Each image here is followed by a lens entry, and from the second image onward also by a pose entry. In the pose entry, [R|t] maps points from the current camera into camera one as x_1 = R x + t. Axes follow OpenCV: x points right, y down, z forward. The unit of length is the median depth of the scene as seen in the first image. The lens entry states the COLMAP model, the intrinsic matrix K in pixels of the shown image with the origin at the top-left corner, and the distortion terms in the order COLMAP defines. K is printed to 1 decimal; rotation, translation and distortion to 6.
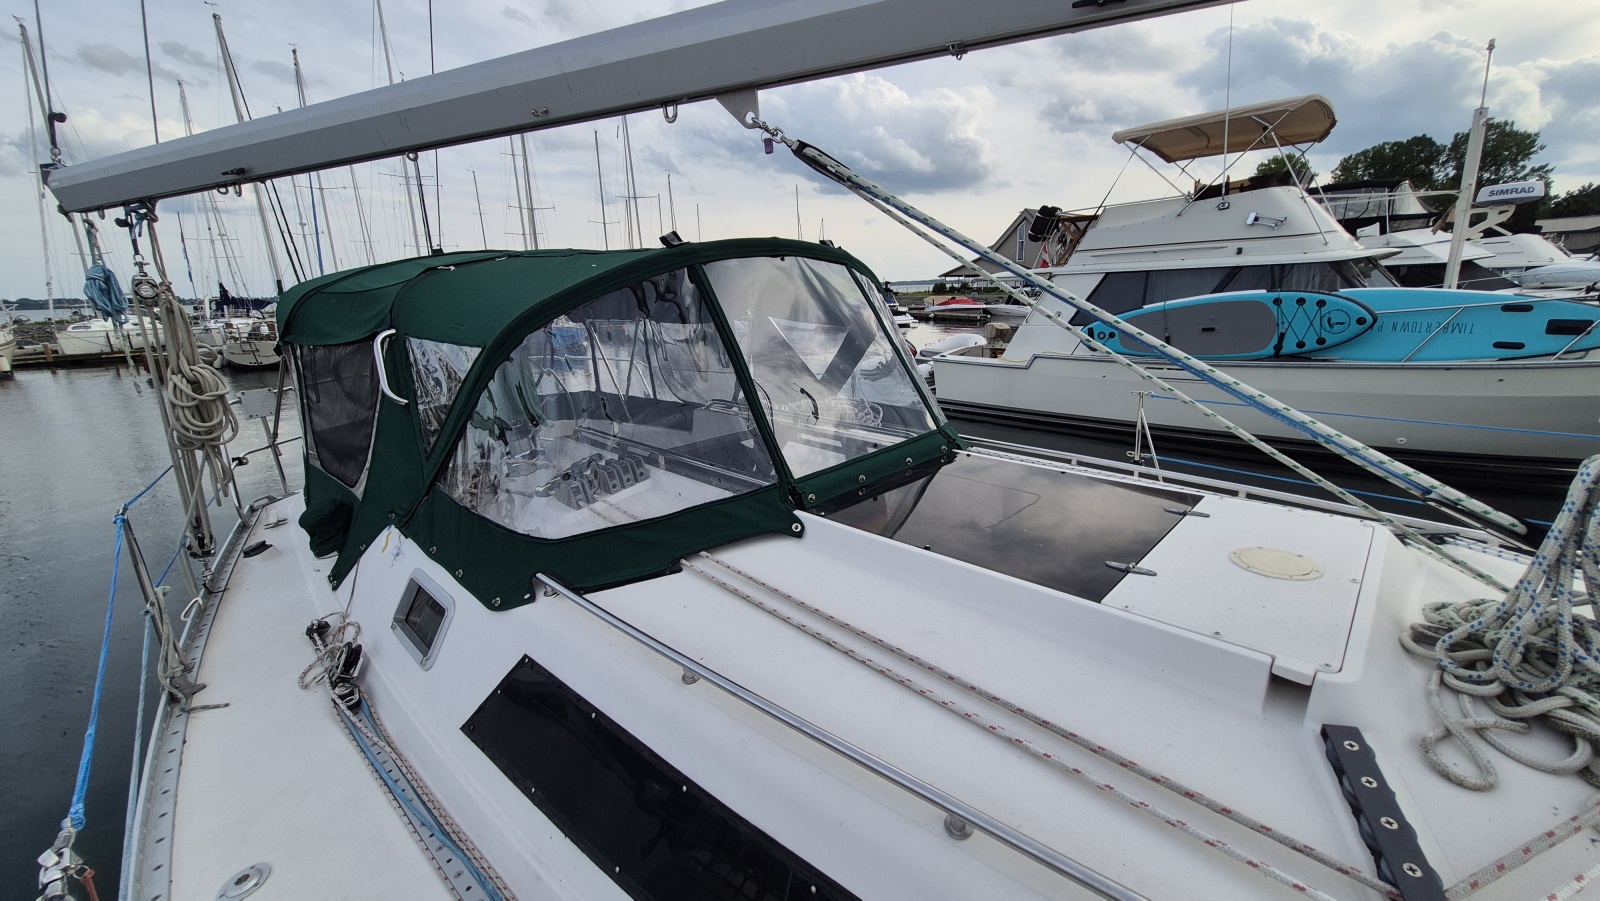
lens RADIAL K [[641.0, 0, 800.0], [0, 641.0, 450.5], [0, 0, 1]] dist [-0.001004, 0.000052]
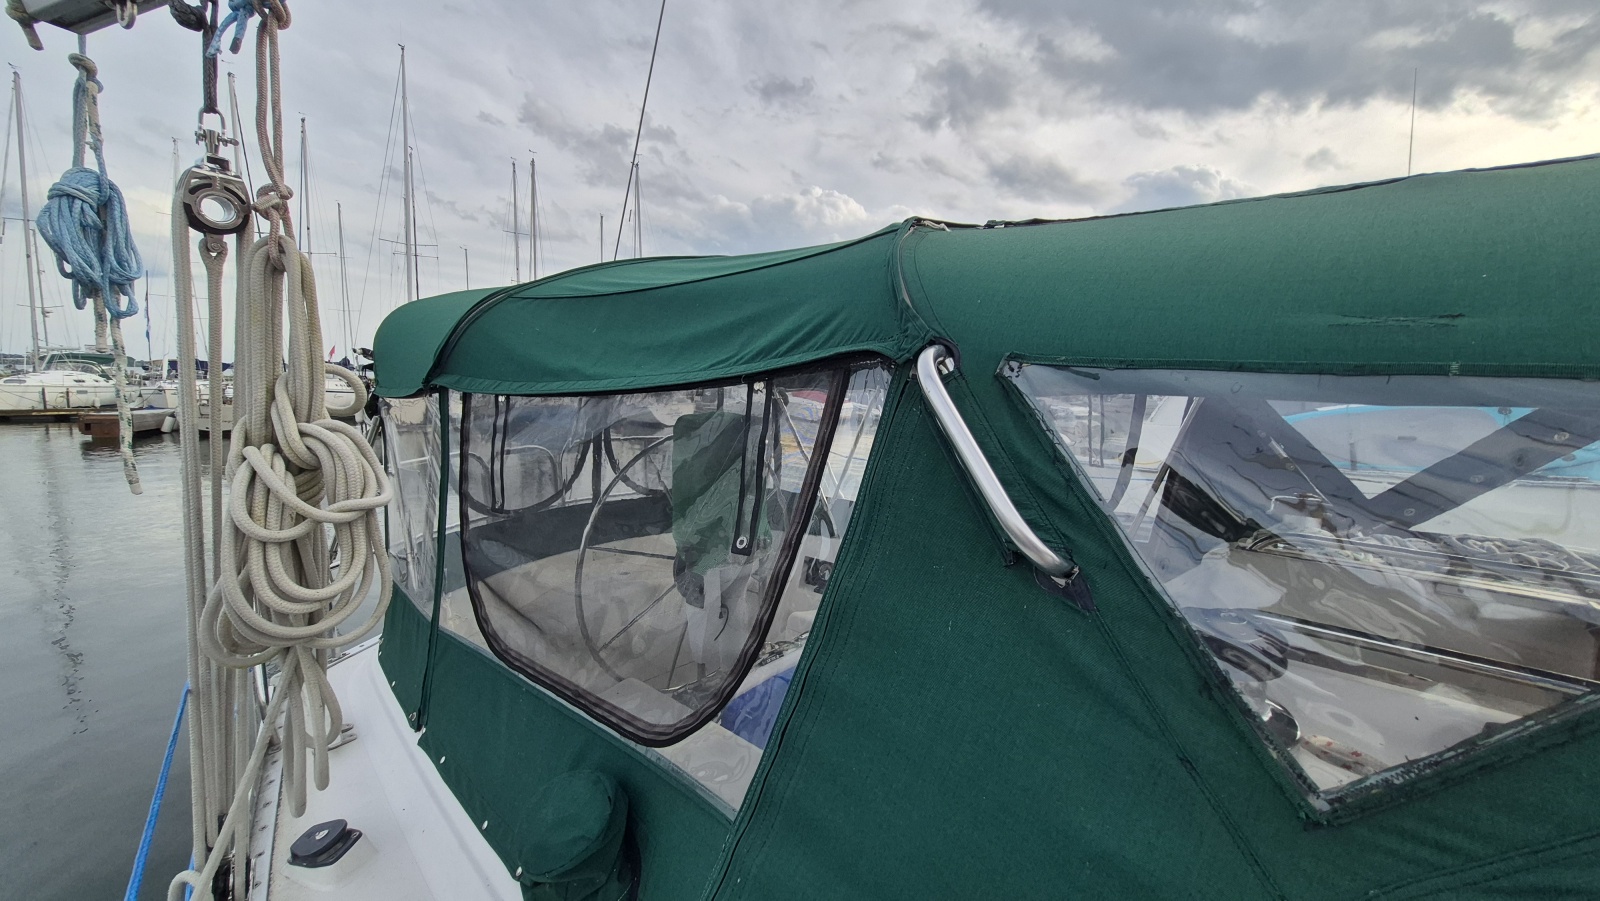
lens RADIAL K [[641.0, 0, 800.0], [0, 641.0, 450.5], [0, 0, 1]] dist [-0.001004, 0.000052]
pose [[0.997559, 0.045088, 0.053324, -0.302735], [-0.037079, 0.989076, -0.142670, -0.033245], [-0.059175, 0.140344, 0.988333, 0.275830]]
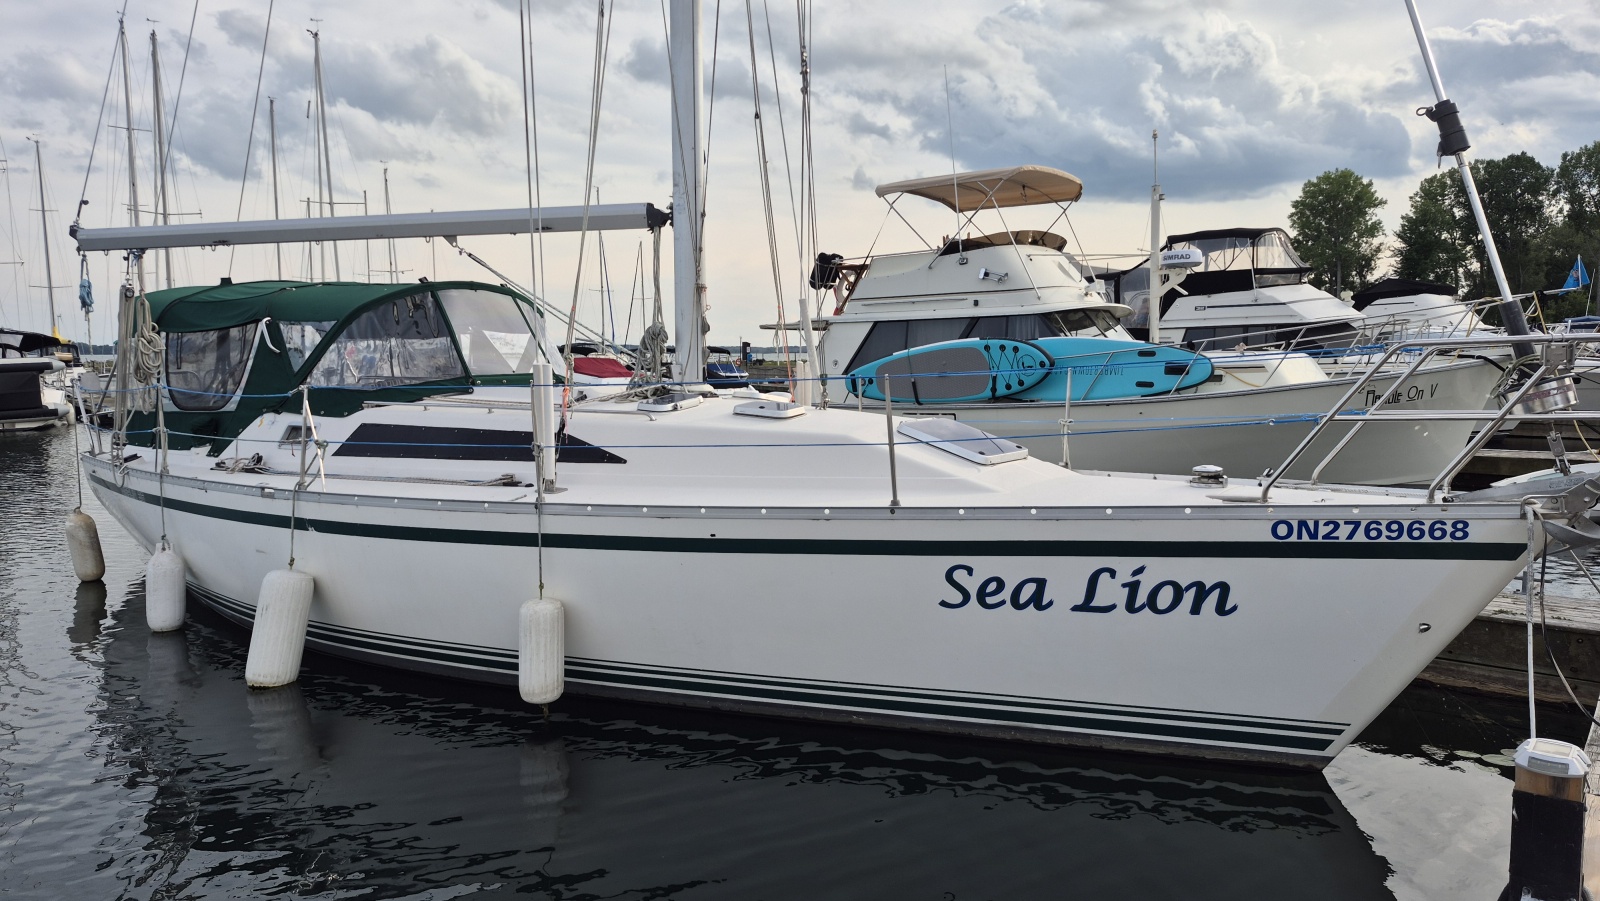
lens RADIAL K [[1291.2, 0, 800.0], [0, 1291.2, 450.5], [0, 0, 1]] dist [0.208791, -0.297930]
pose [[0.994208, 0.018661, 0.105843, 0.231868], [0.000777, 0.983537, -0.180707, 0.399499], [-0.107473, 0.179742, 0.977825, -1.294407]]
